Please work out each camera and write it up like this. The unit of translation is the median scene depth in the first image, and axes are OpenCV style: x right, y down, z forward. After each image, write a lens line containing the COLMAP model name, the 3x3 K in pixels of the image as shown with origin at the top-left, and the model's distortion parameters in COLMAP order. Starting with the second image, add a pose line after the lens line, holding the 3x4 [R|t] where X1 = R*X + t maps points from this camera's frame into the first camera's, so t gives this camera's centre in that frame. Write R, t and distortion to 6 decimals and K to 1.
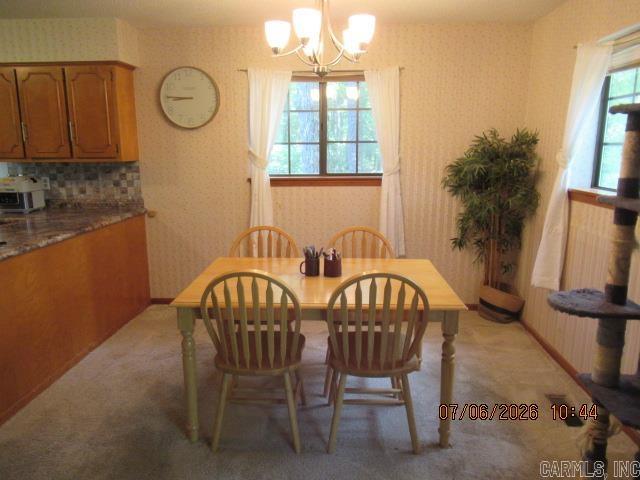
lens RADIAL K [[479.3, 0, 318.6], [0, 479.3, 239.7], [0, 0, 1]] dist [-0.005693, 0.008451]
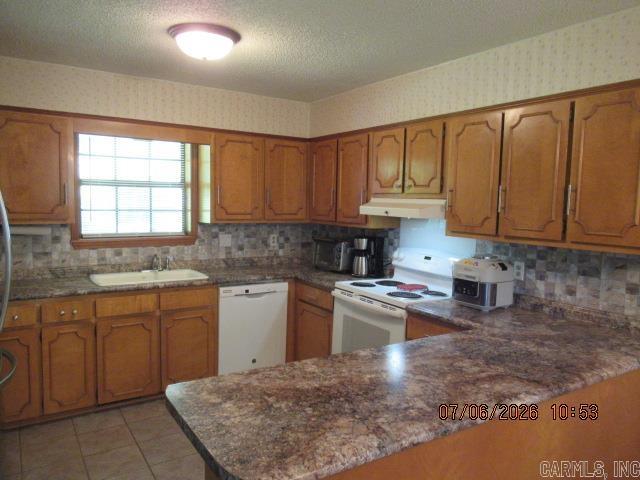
lens RADIAL K [[479.3, 0, 320.3], [0, 479.3, 236.3], [0, 0, 1]] dist [-0.005693, 0.008451]
pose [[0.597972, 0.078076, -0.797705, -0.202365], [-0.185611, 0.981680, -0.043054, -0.089748], [0.779730, 0.173808, 0.601509, 0.367852]]
